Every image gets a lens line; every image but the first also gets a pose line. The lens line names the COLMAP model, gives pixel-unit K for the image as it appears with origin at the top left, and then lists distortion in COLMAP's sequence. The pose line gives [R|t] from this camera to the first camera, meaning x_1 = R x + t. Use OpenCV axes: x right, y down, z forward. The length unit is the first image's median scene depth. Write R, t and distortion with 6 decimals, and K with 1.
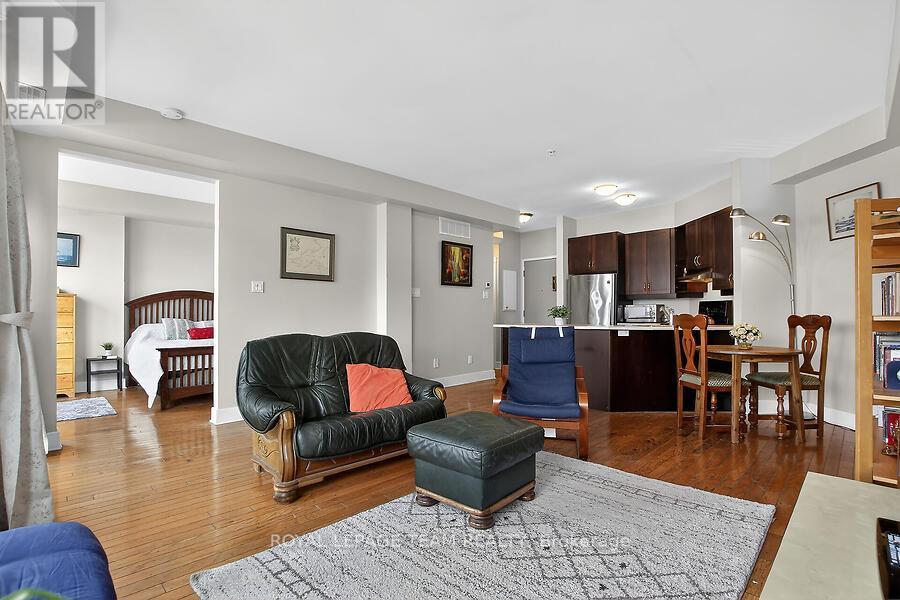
lens RADIAL K [[429.1, 0, 453.7], [0, 429.1, 316.6], [0, 0, 1]] dist [-0.028841, 0.000147]
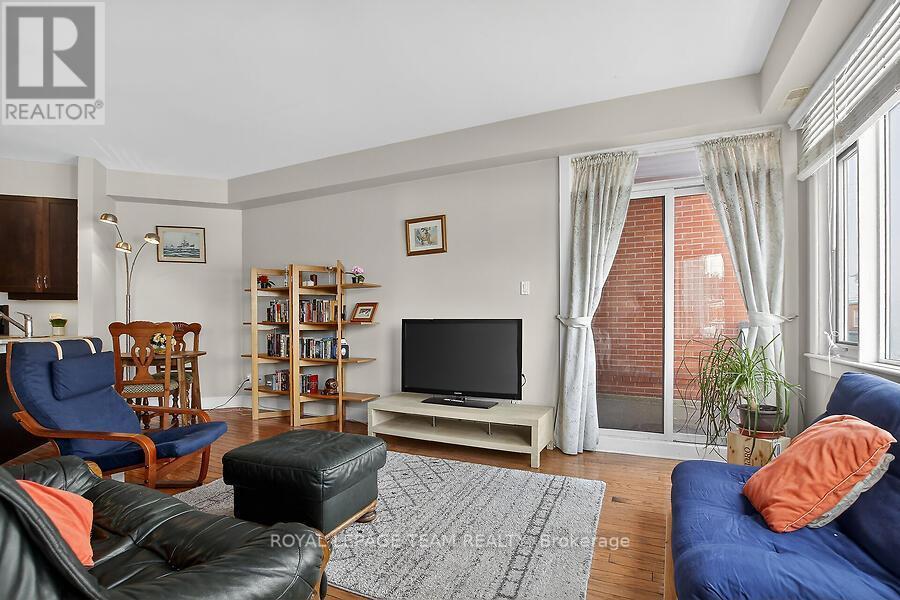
lens RADIAL K [[435.4, 0, 451.0], [0, 435.4, 328.3], [0, 0, 1]] dist [-0.028841, 0.000741]
pose [[-0.337771, -0.018805, 0.941040, -0.430770], [0.010126, 0.999670, 0.023611, -0.006583], [-0.941174, 0.017504, -0.337469, 0.481744]]
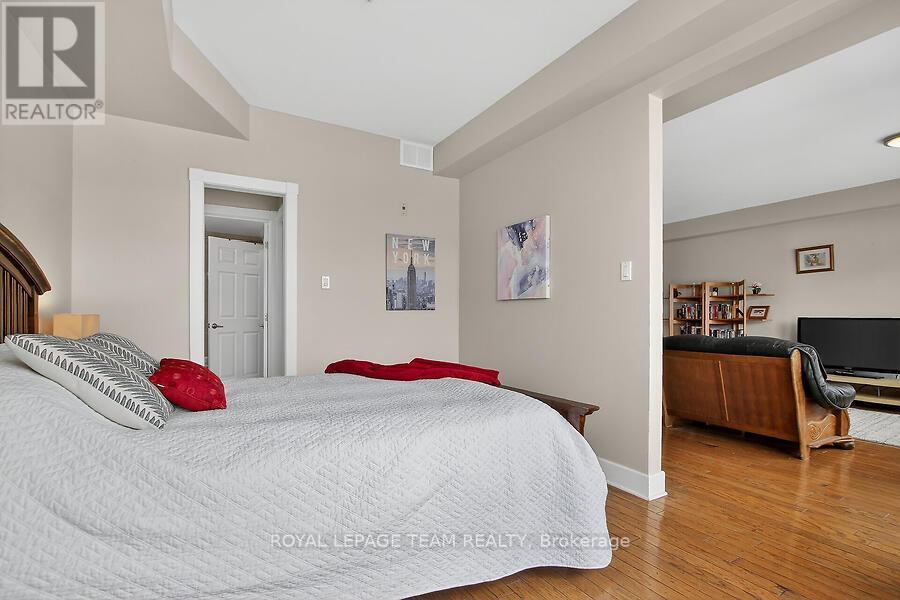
lens RADIAL K [[429.1, 0, 453.7], [0, 429.1, 316.6], [0, 0, 1]] dist [-0.028841, 0.000147]
pose [[0.250527, 0.000187, 0.968110, -0.977187], [0.004285, 0.999990, -0.001302, -0.009759], [-0.968100, 0.004475, 0.250524, 0.901638]]
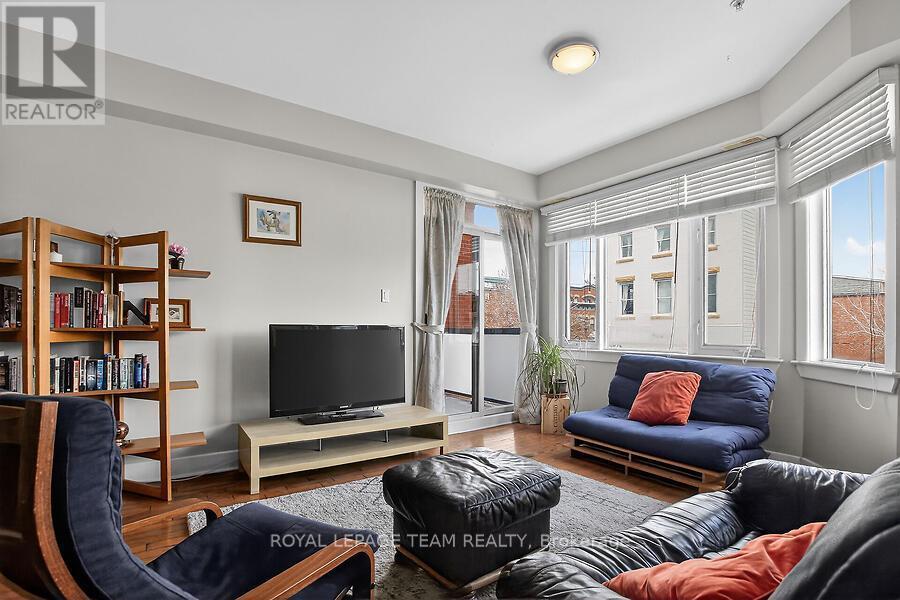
lens RADIAL K [[435.4, 0, 451.0], [0, 435.4, 328.3], [0, 0, 1]] dist [-0.028841, 0.000741]
pose [[-0.985098, -0.003872, 0.171952, -0.028645], [-0.002629, 0.999969, 0.007457, -0.004869], [-0.171975, 0.006894, -0.985077, 0.839909]]
